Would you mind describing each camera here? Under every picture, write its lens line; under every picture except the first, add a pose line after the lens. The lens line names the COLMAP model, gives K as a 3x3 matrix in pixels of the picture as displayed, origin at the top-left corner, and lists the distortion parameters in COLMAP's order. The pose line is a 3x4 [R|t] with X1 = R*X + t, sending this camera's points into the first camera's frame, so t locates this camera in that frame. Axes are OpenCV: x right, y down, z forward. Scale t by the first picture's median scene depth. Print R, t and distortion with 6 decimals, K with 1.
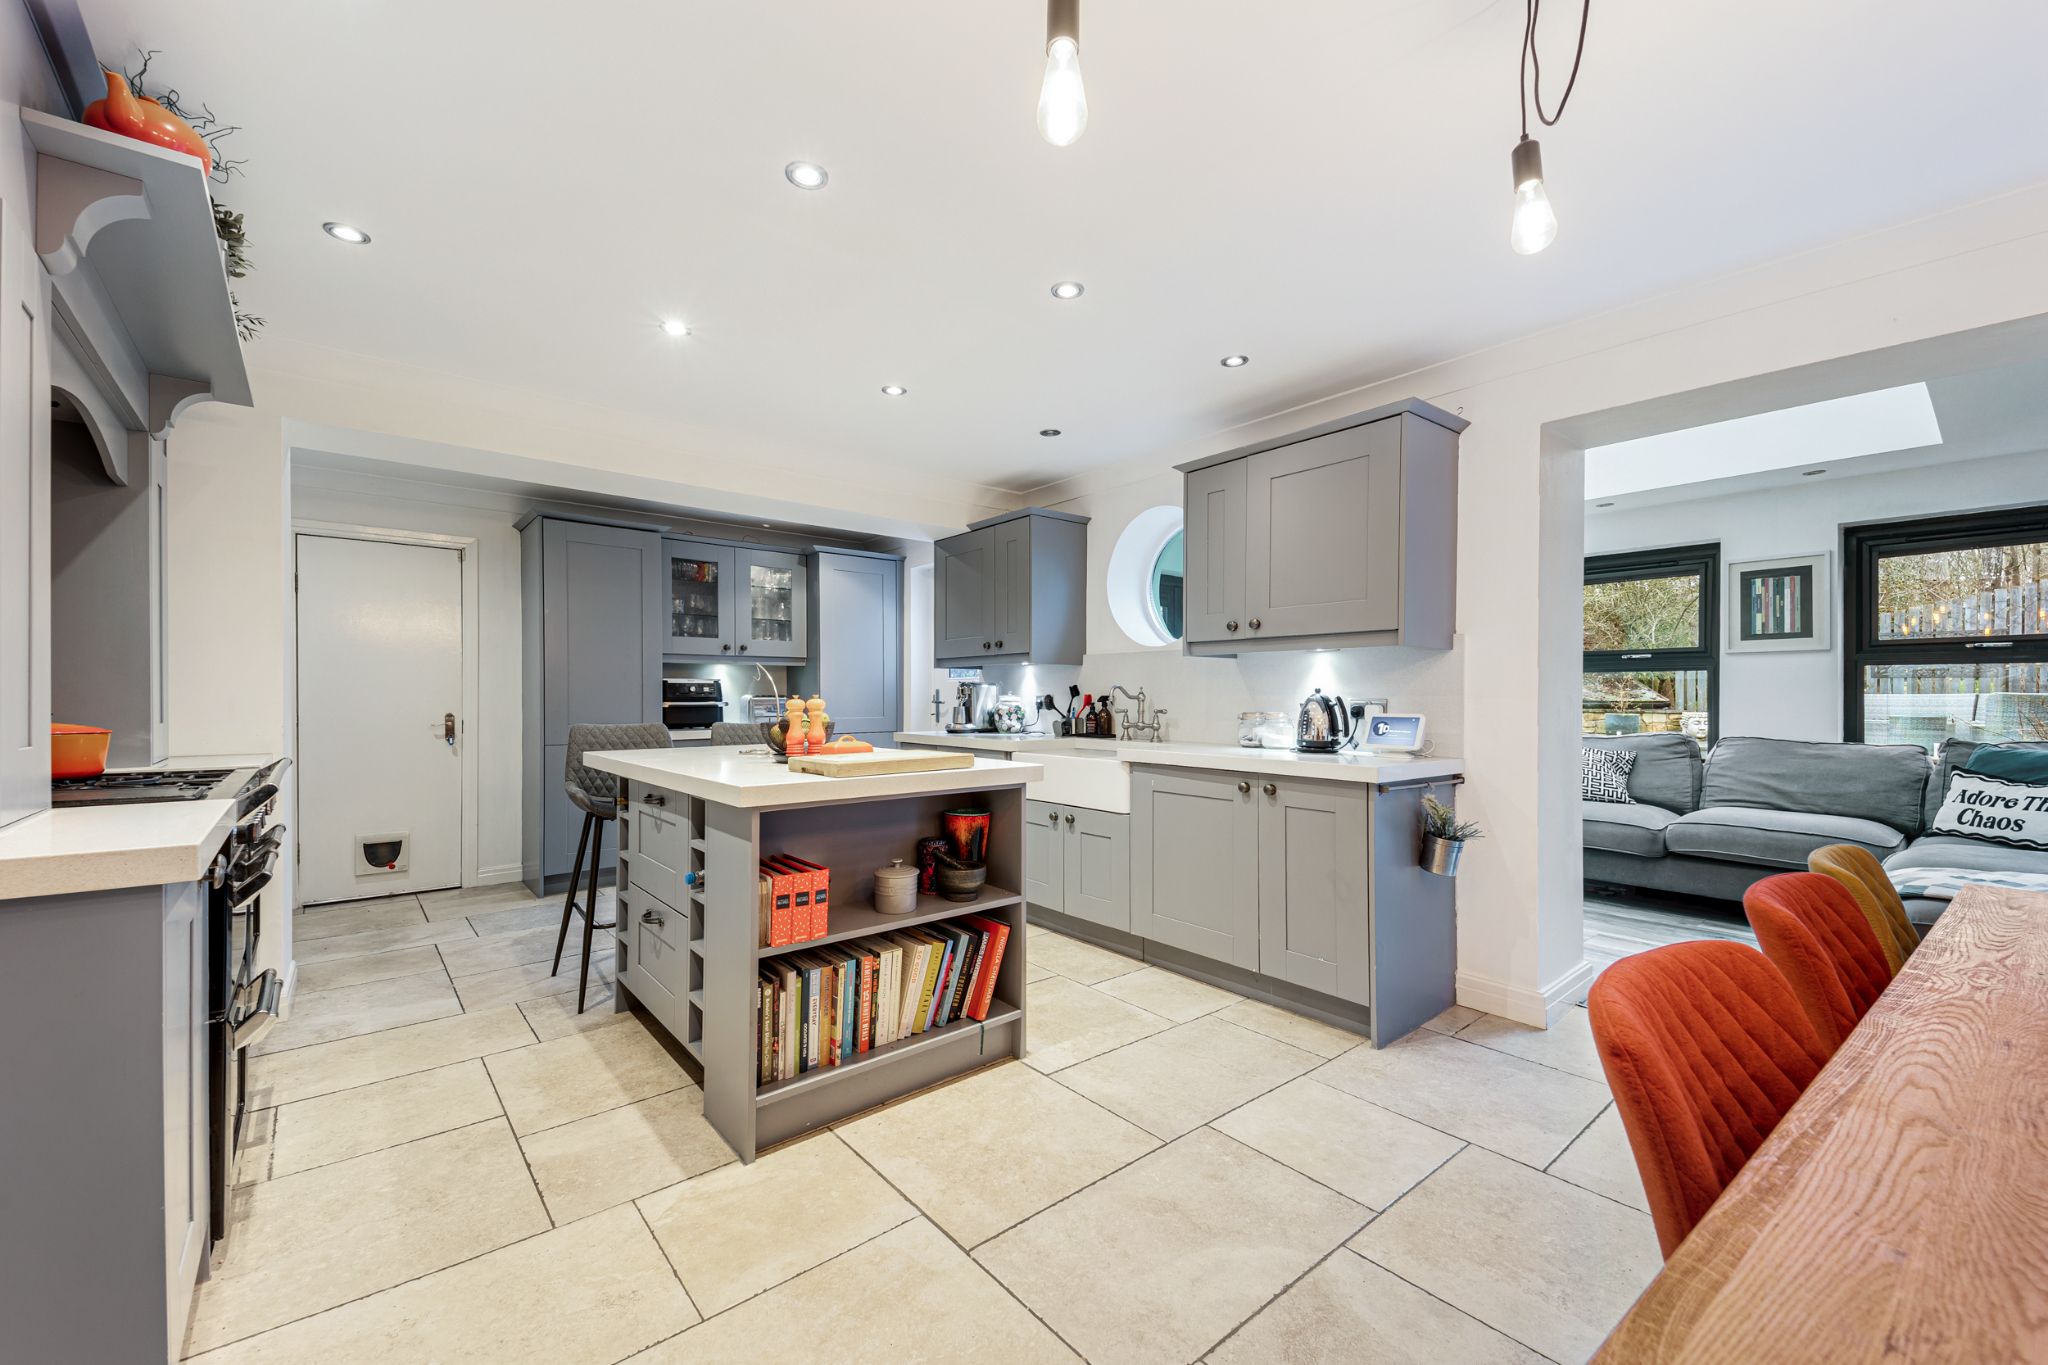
lens RADIAL K [[810.2, 0, 1074.2], [0, 810.2, 702.8], [0, 0, 1]] dist [0.000804, -0.000520]
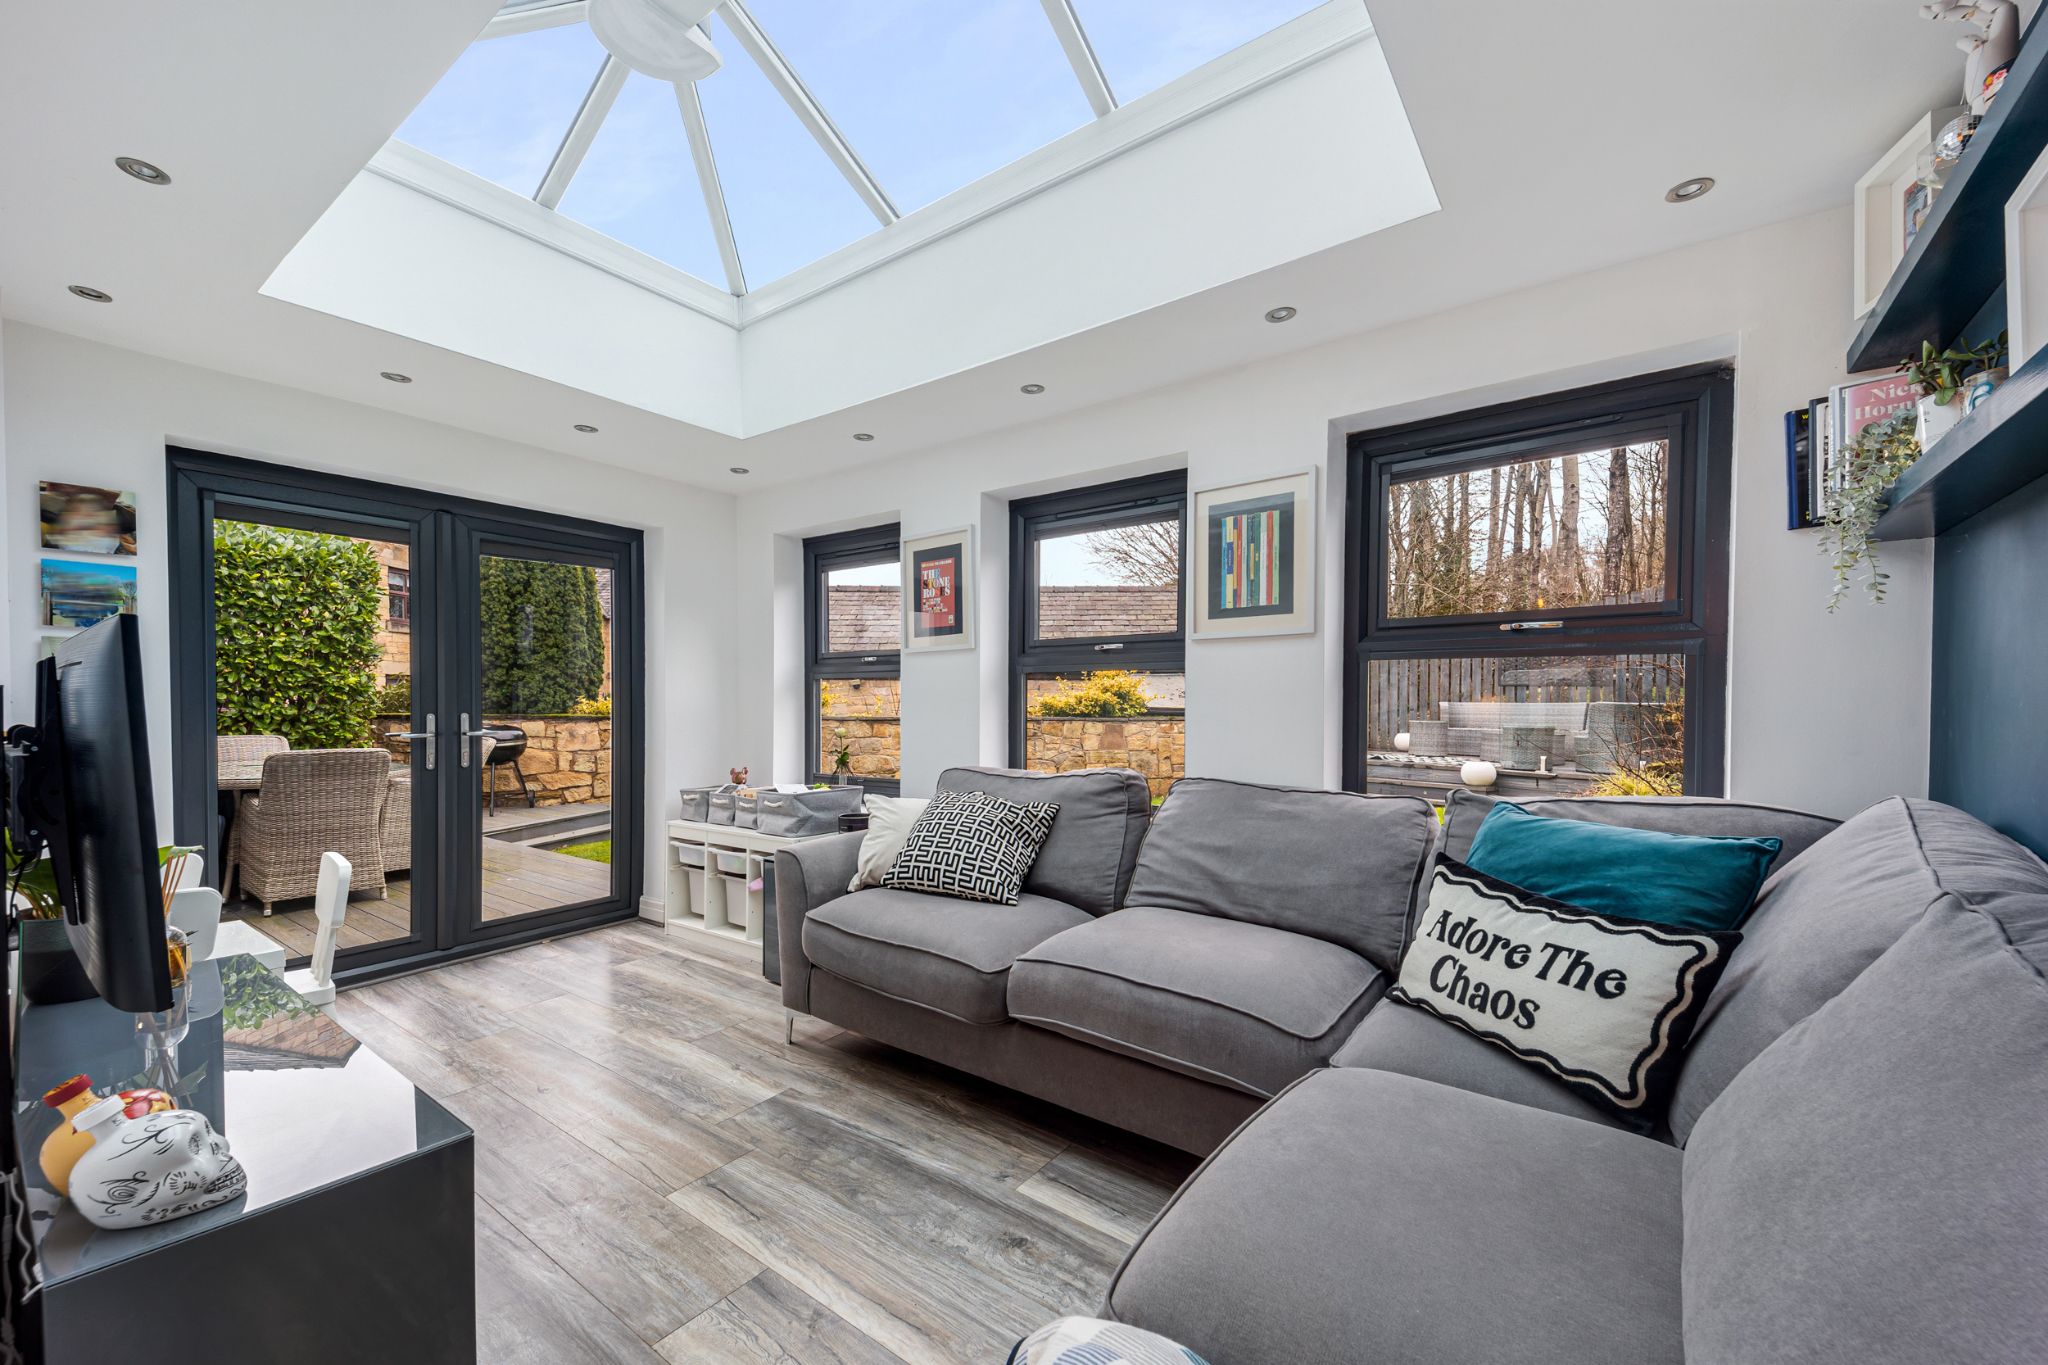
lens RADIAL K [[786.6, 0, 1022.6], [0, 786.6, 734.9], [0, 0, 1]] dist [0.000426, -0.000027]
pose [[0.976857, -0.004206, 0.213853, 0.619306], [-0.000338, 0.999775, 0.021207, -0.003013], [-0.213894, -0.020789, 0.976636, 0.496380]]
